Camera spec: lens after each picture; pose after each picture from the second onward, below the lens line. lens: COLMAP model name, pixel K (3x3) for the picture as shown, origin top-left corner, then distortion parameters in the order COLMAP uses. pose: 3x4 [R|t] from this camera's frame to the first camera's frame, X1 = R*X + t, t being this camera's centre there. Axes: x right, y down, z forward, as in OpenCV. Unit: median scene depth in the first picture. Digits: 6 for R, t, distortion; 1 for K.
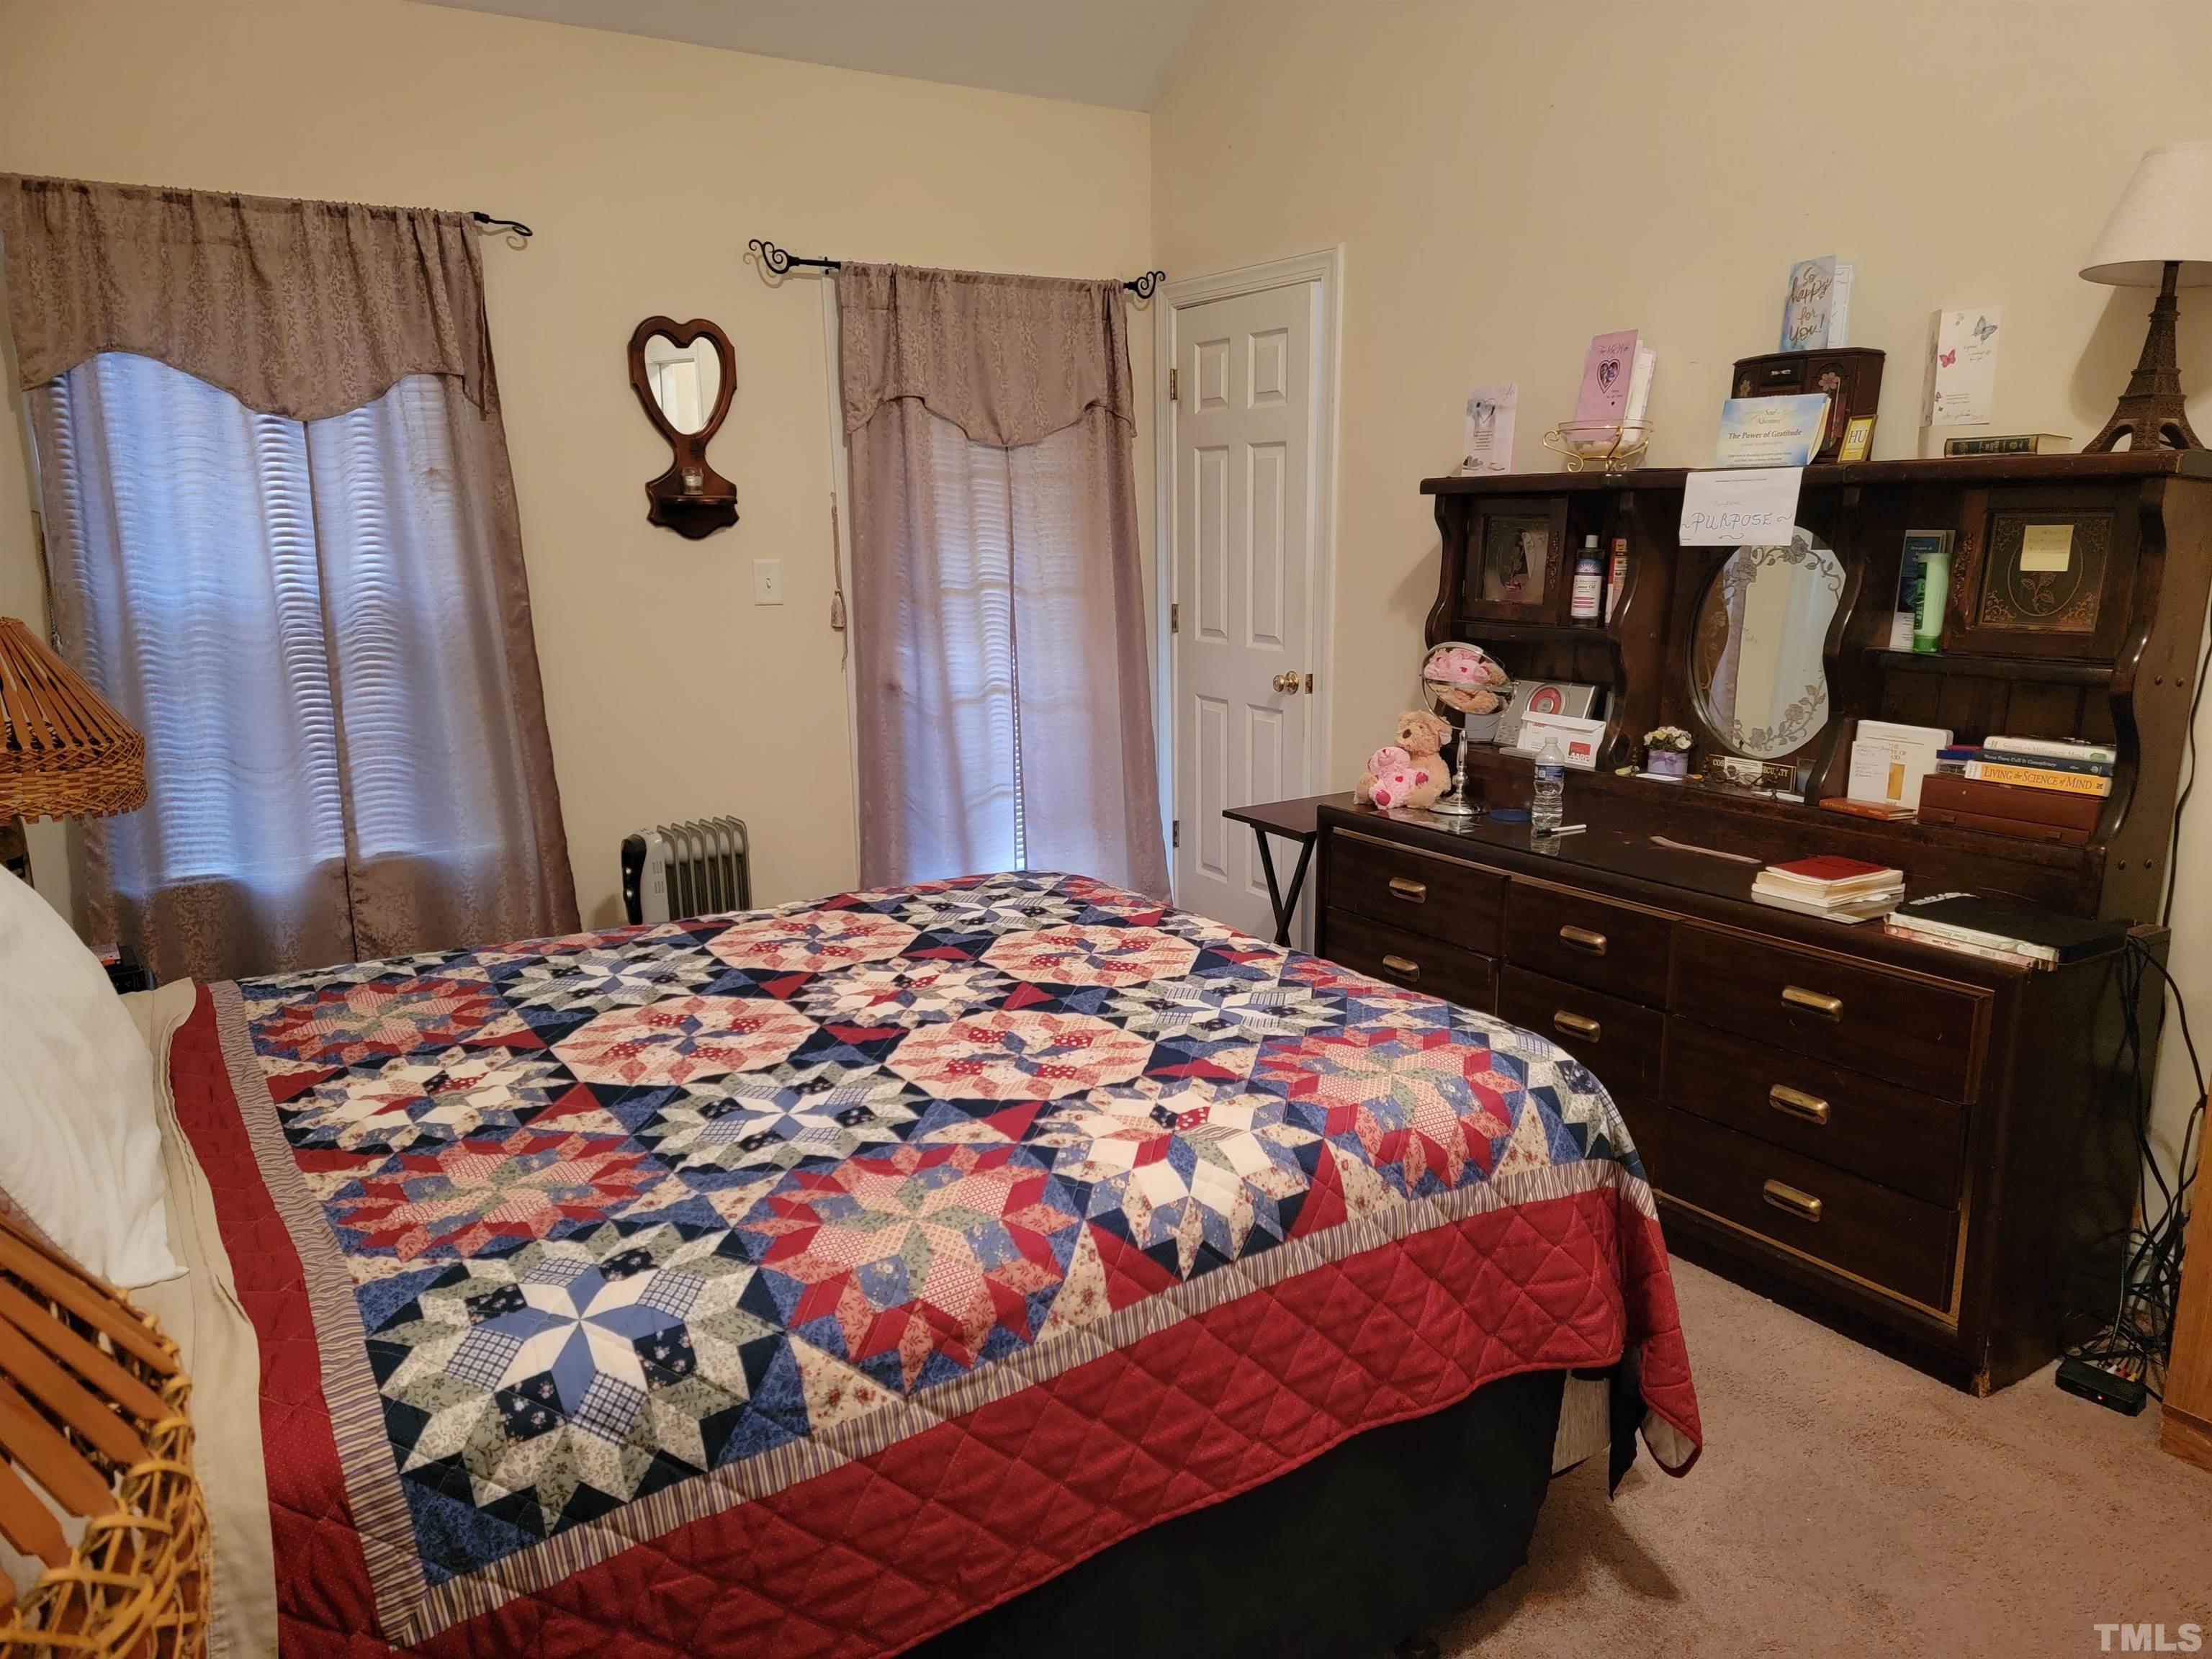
lens RADIAL K [[1544.4, 0, 1131.7], [0, 1544.4, 822.2], [0, 0, 1]] dist [0.102164, -0.088337]
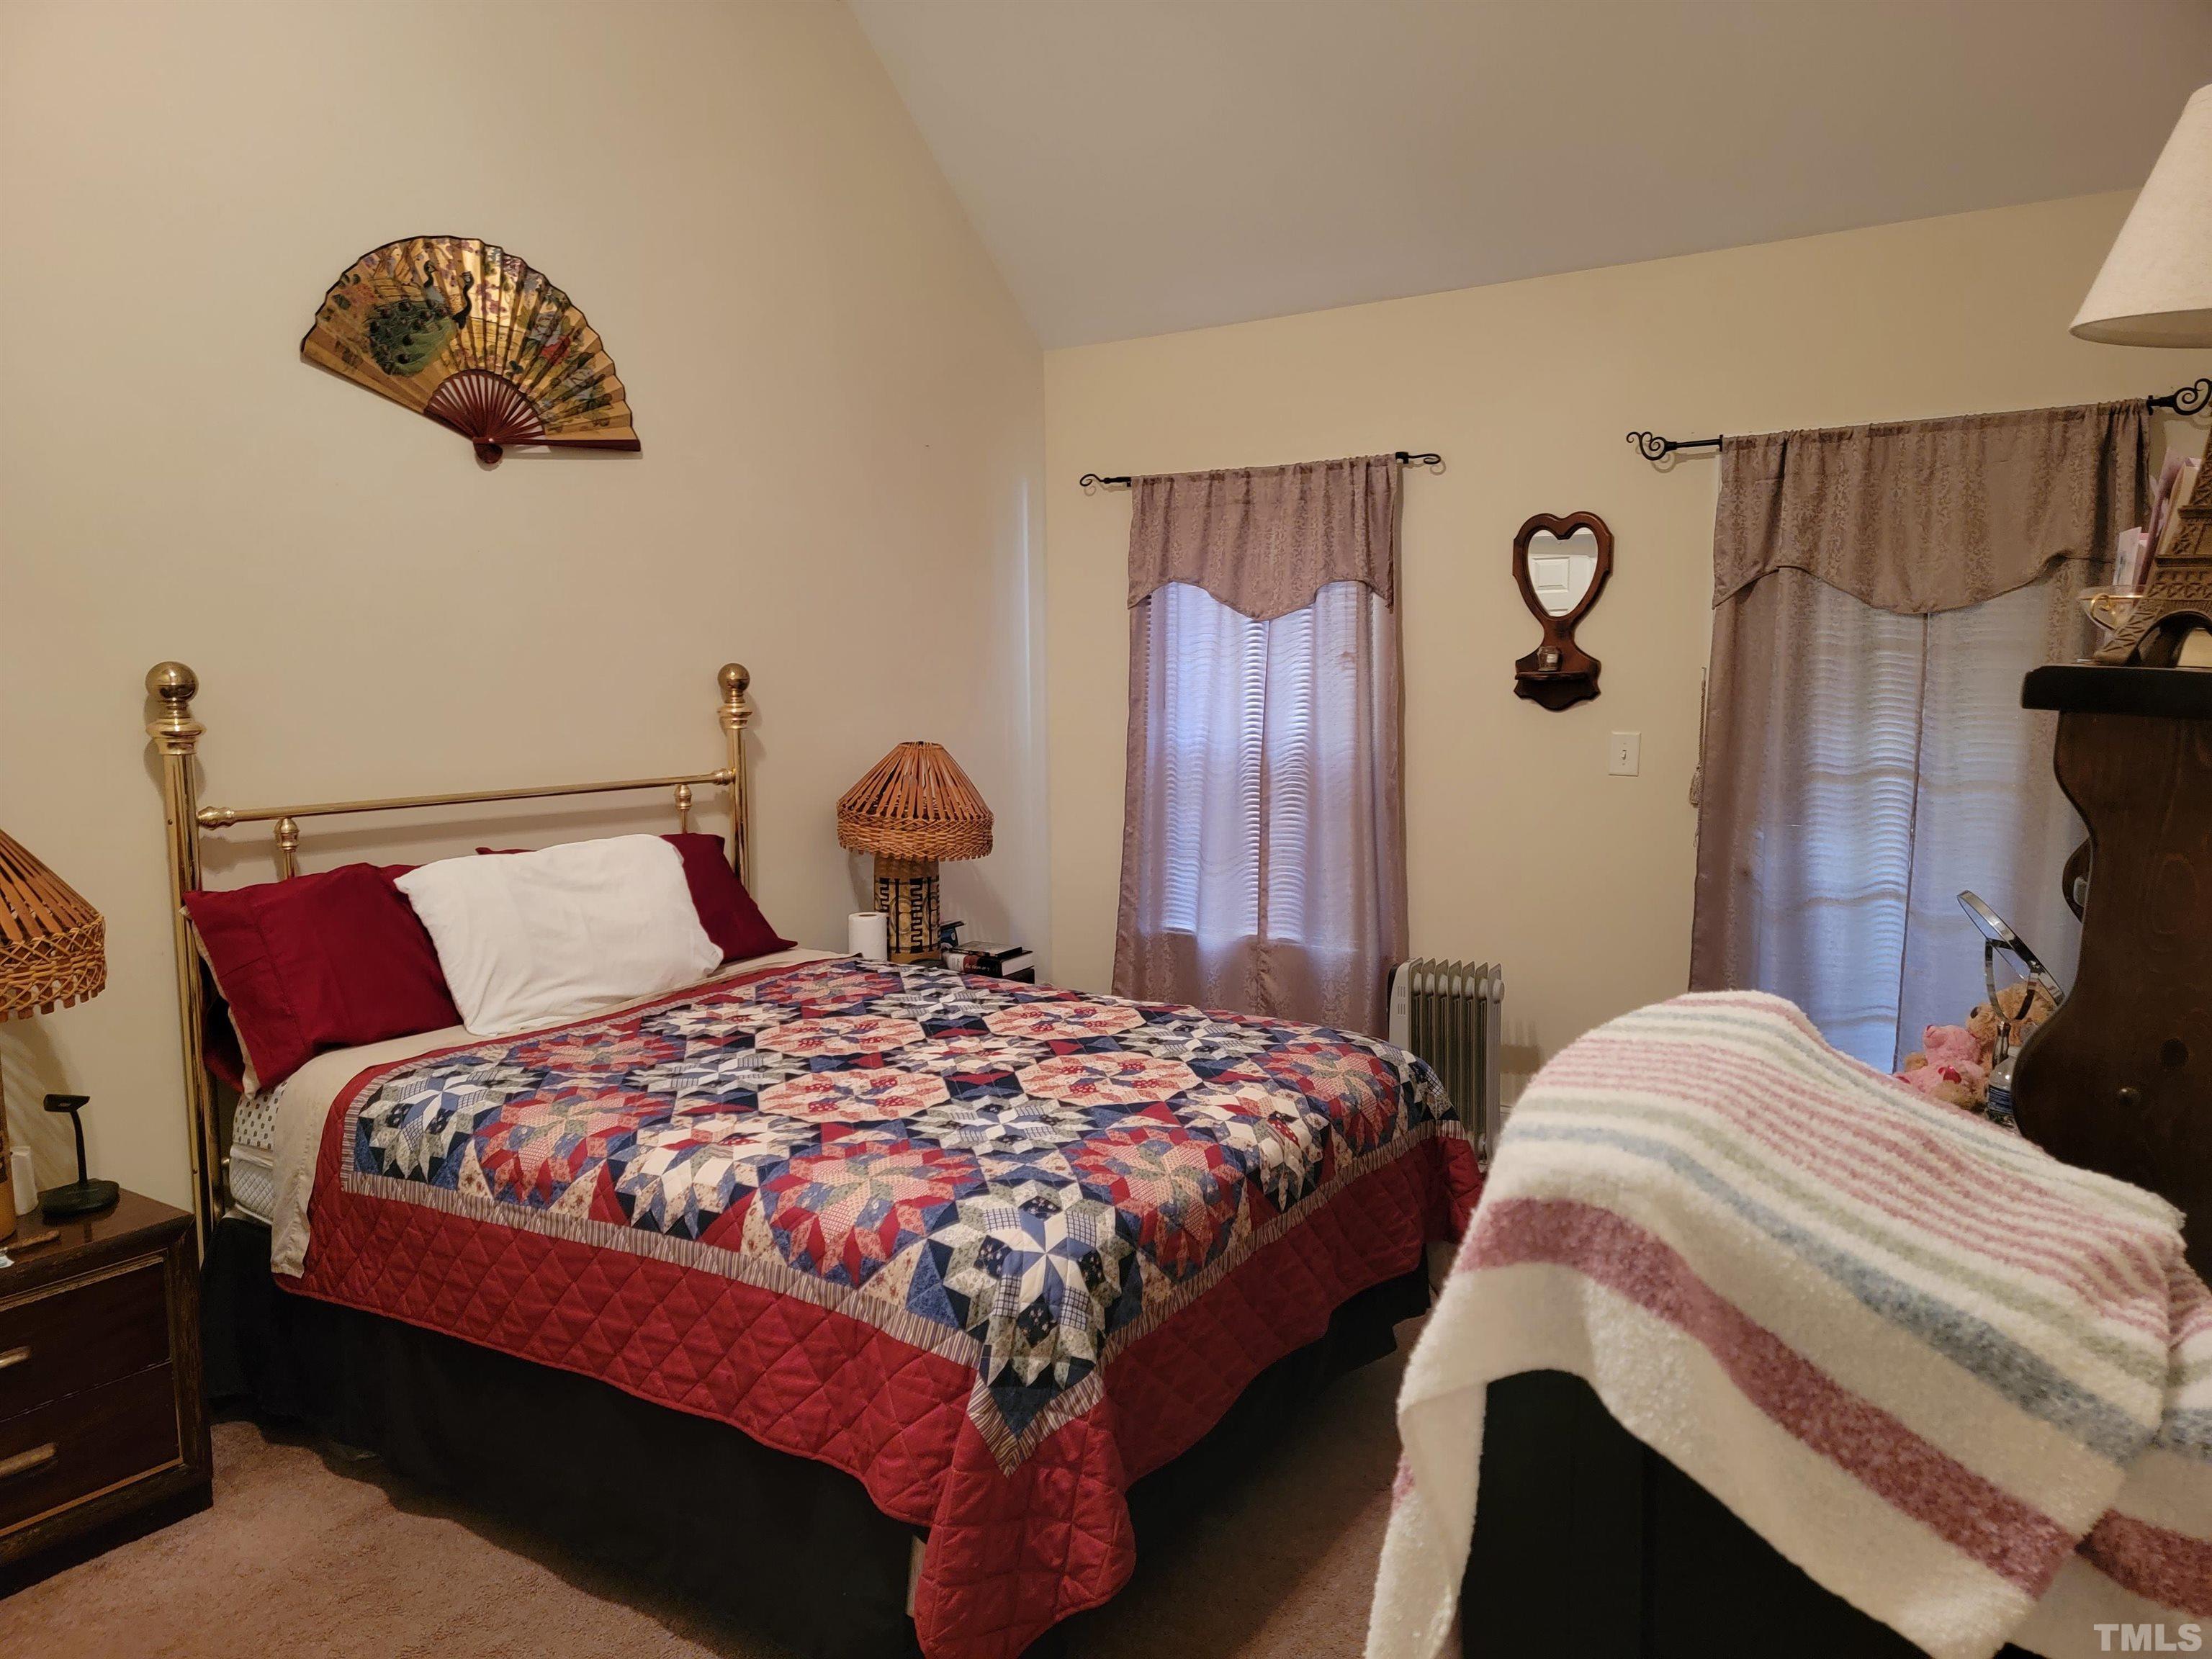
lens RADIAL K [[1551.7, 0, 1106.0], [0, 1551.7, 829.5], [0, 0, 1]] dist [0.071752, -0.054181]
pose [[0.405358, 0.105877, -0.908006, 0.713162], [-0.185230, 0.982179, 0.031835, -0.094153], [0.895195, 0.155285, 0.417746, 0.344860]]
